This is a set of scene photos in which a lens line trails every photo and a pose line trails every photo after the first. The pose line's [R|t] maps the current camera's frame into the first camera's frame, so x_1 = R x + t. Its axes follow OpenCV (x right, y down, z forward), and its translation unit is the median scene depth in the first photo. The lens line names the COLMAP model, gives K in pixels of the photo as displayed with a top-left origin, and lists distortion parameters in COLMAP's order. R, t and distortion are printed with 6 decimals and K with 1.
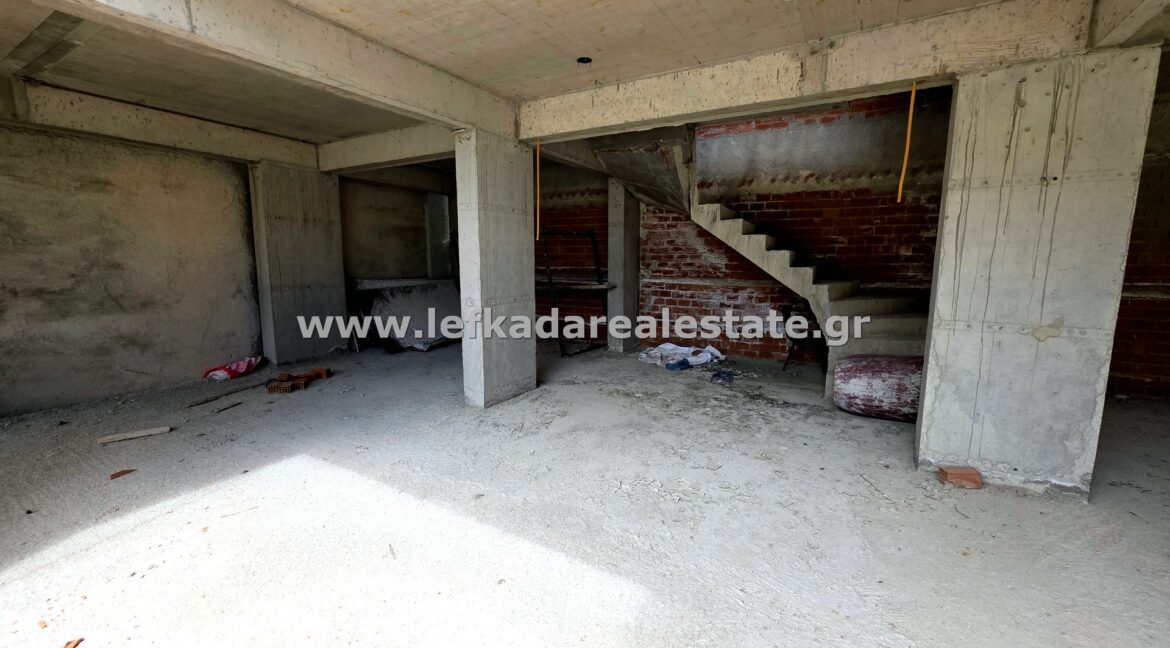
lens RADIAL K [[471.2, 0, 583.0], [0, 471.2, 322.9], [0, 0, 1]] dist [-0.000576, 0.000919]
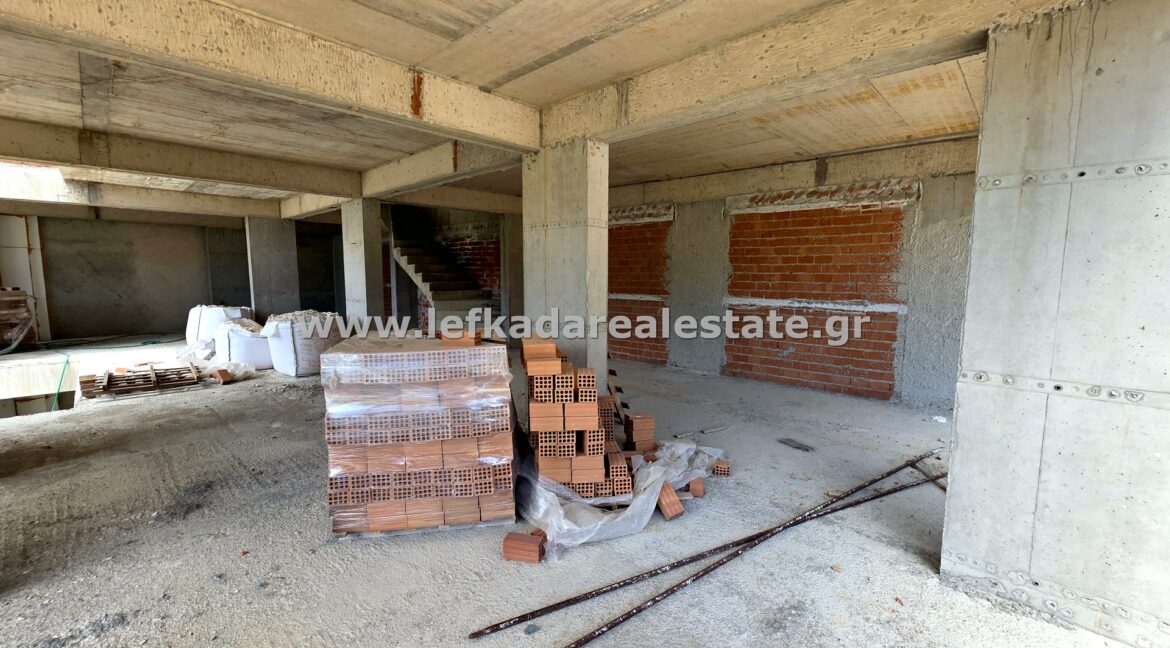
lens RADIAL K [[471.2, 0, 587.8], [0, 471.2, 321.7], [0, 0, 1]] dist [-0.000576, 0.000919]
pose [[0.974052, 0.033219, -0.223871, 1.324784], [-0.041107, 0.998684, -0.030665, 0.055609], [0.222558, 0.039072, 0.974136, -0.556422]]
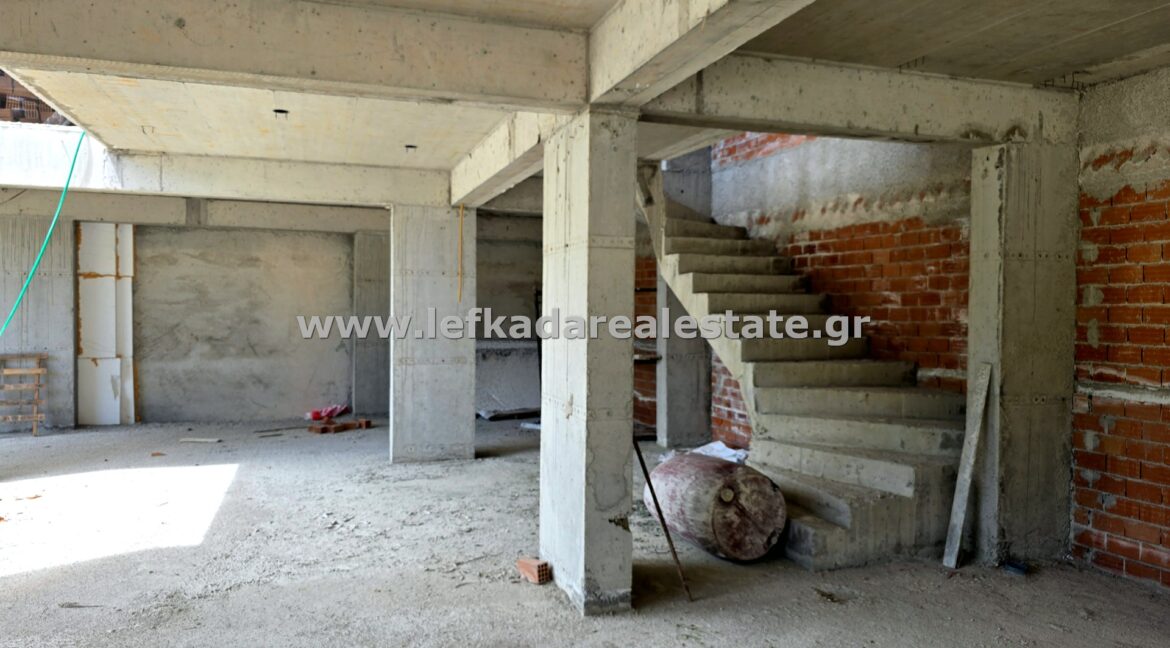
lens RADIAL K [[799.1, 0, 574.0], [0, 799.1, 328.0], [0, 0, 1]] dist [0.030014, -0.026370]
pose [[0.751835, 0.020964, -0.659018, 0.971888], [-0.099710, 0.991615, -0.082209, -0.006494], [0.651769, 0.127519, 0.747621, -0.074734]]
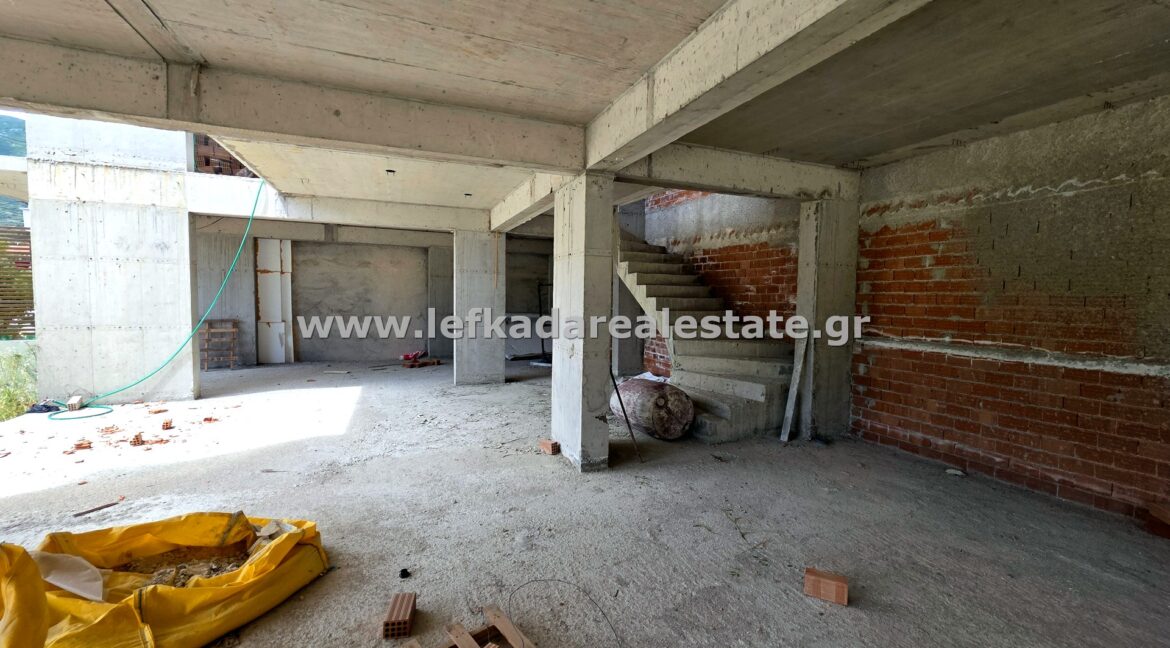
lens RADIAL K [[471.2, 0, 585.5], [0, 471.2, 323.5], [0, 0, 1]] dist [-0.000576, 0.000919]
pose [[0.794893, 0.046746, -0.604946, 0.943128], [-0.099394, 0.993591, -0.053825, 0.000659], [0.598553, 0.102913, 0.794445, -0.091579]]
